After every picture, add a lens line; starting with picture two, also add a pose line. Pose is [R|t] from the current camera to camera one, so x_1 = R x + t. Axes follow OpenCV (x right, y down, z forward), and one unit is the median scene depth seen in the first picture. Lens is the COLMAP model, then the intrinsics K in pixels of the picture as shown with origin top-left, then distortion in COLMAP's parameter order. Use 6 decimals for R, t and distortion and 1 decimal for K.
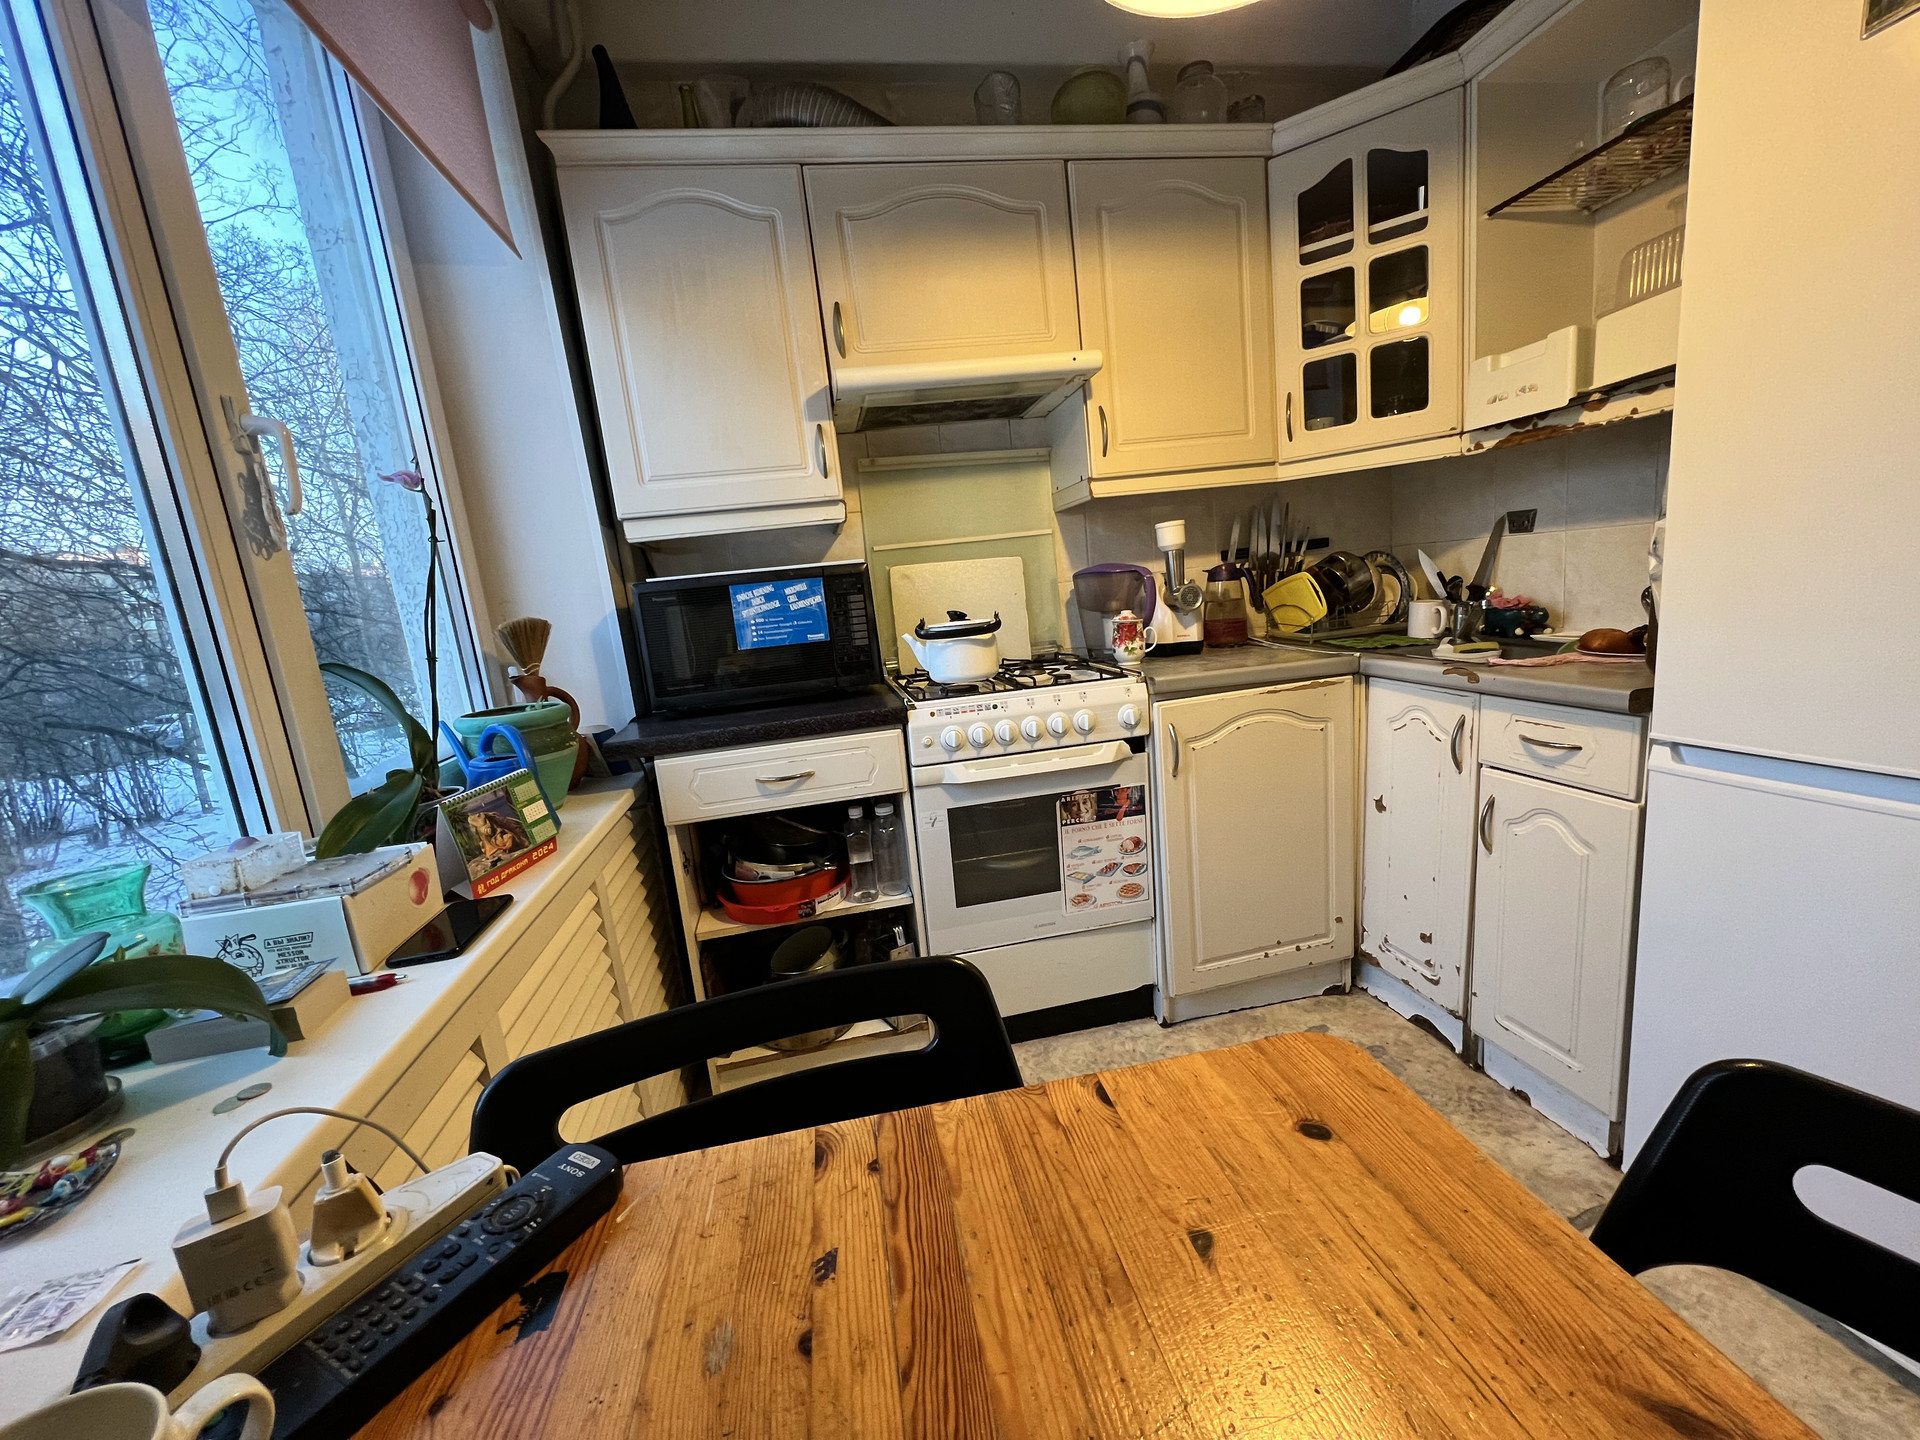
lens RADIAL K [[769.5, 0, 962.1], [0, 769.5, 718.8], [0, 0, 1]] dist [0.000302, 0.000463]
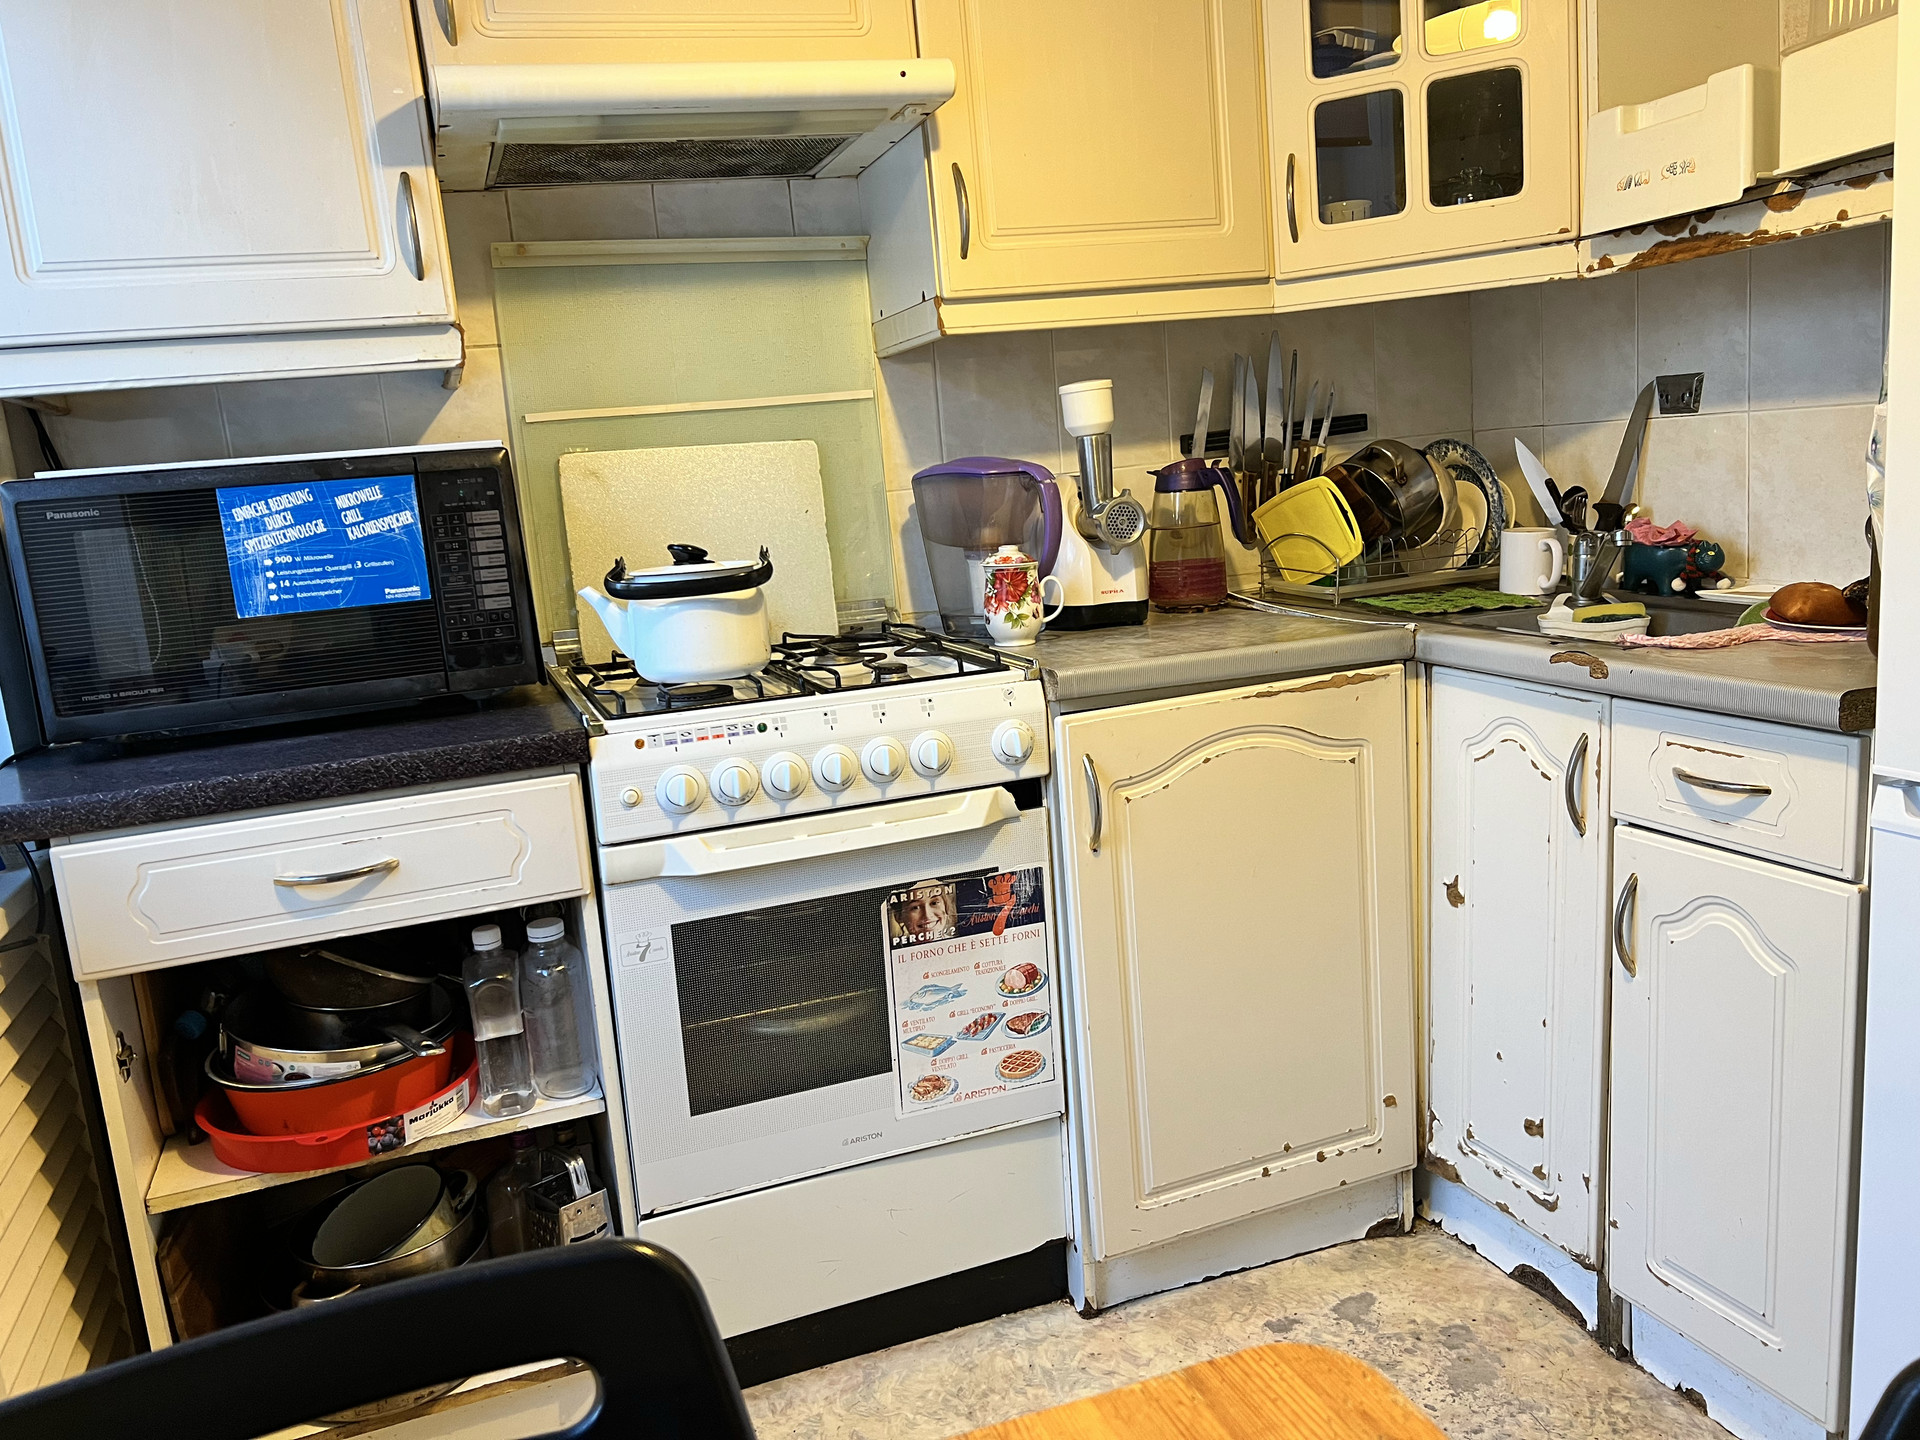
lens RADIAL K [[1443.1, 0, 949.1], [0, 1443.1, 719.6], [0, 0, 1]] dist [0.056941, -0.066052]
pose [[0.988775, -0.010952, 0.149013, 0.021931], [0.012614, 0.999868, -0.010212, -0.009048], [-0.148881, 0.011977, 0.988783, 0.003059]]
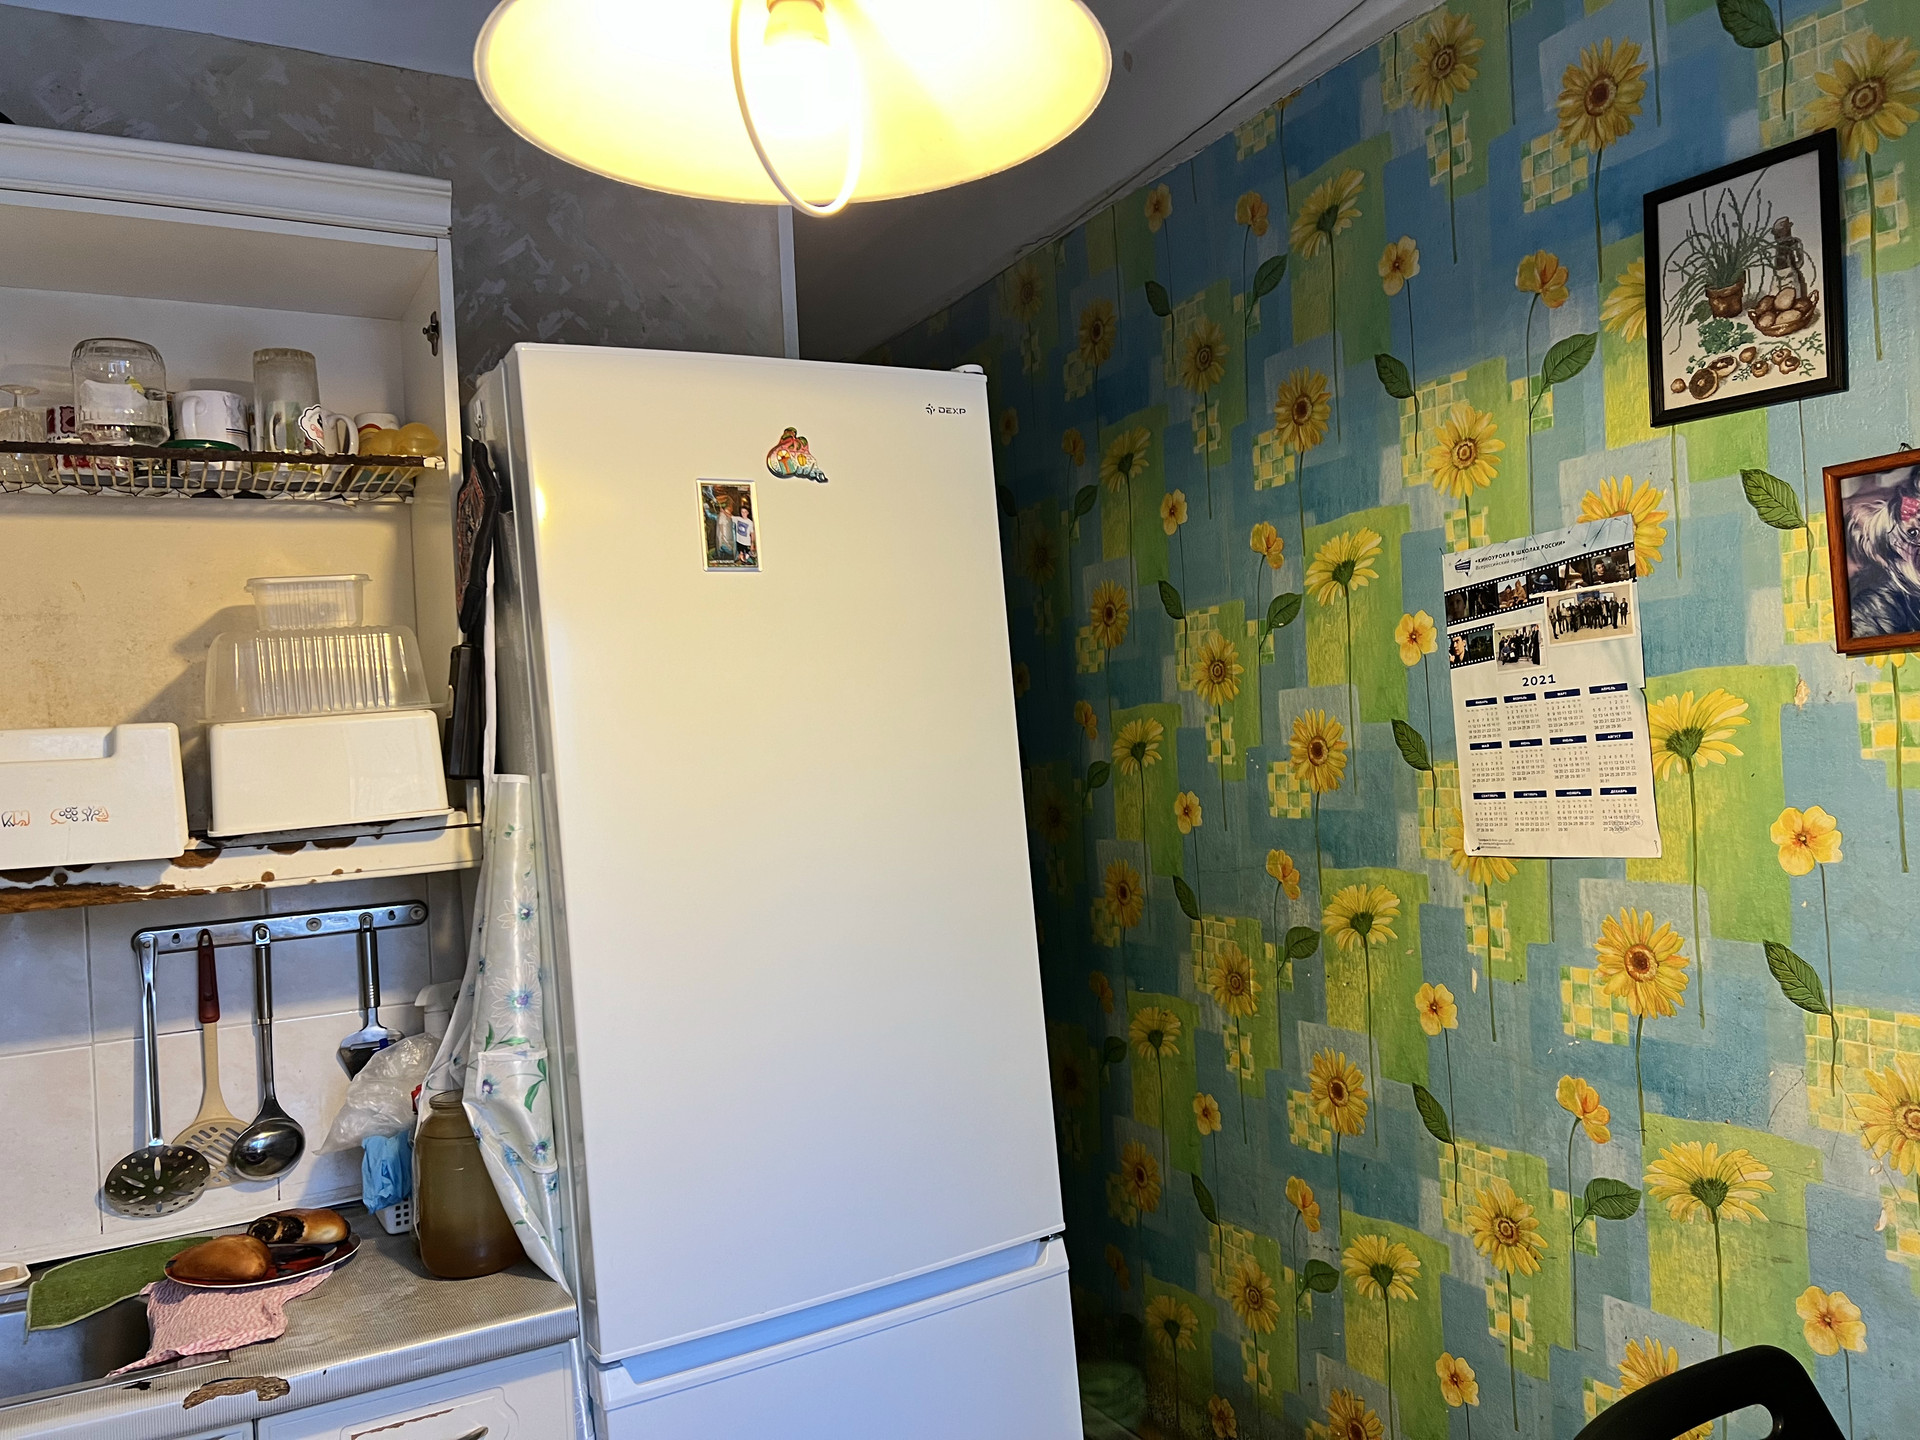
lens RADIAL K [[1443.1, 0, 959.8], [0, 1443.1, 726.3], [0, 0, 1]] dist [0.056941, -0.066052]
pose [[-0.299608, 0.130818, 0.945051, -0.329158], [0.255364, 0.965409, -0.052678, -0.245793], [-0.919252, 0.225549, -0.322651, 0.660849]]
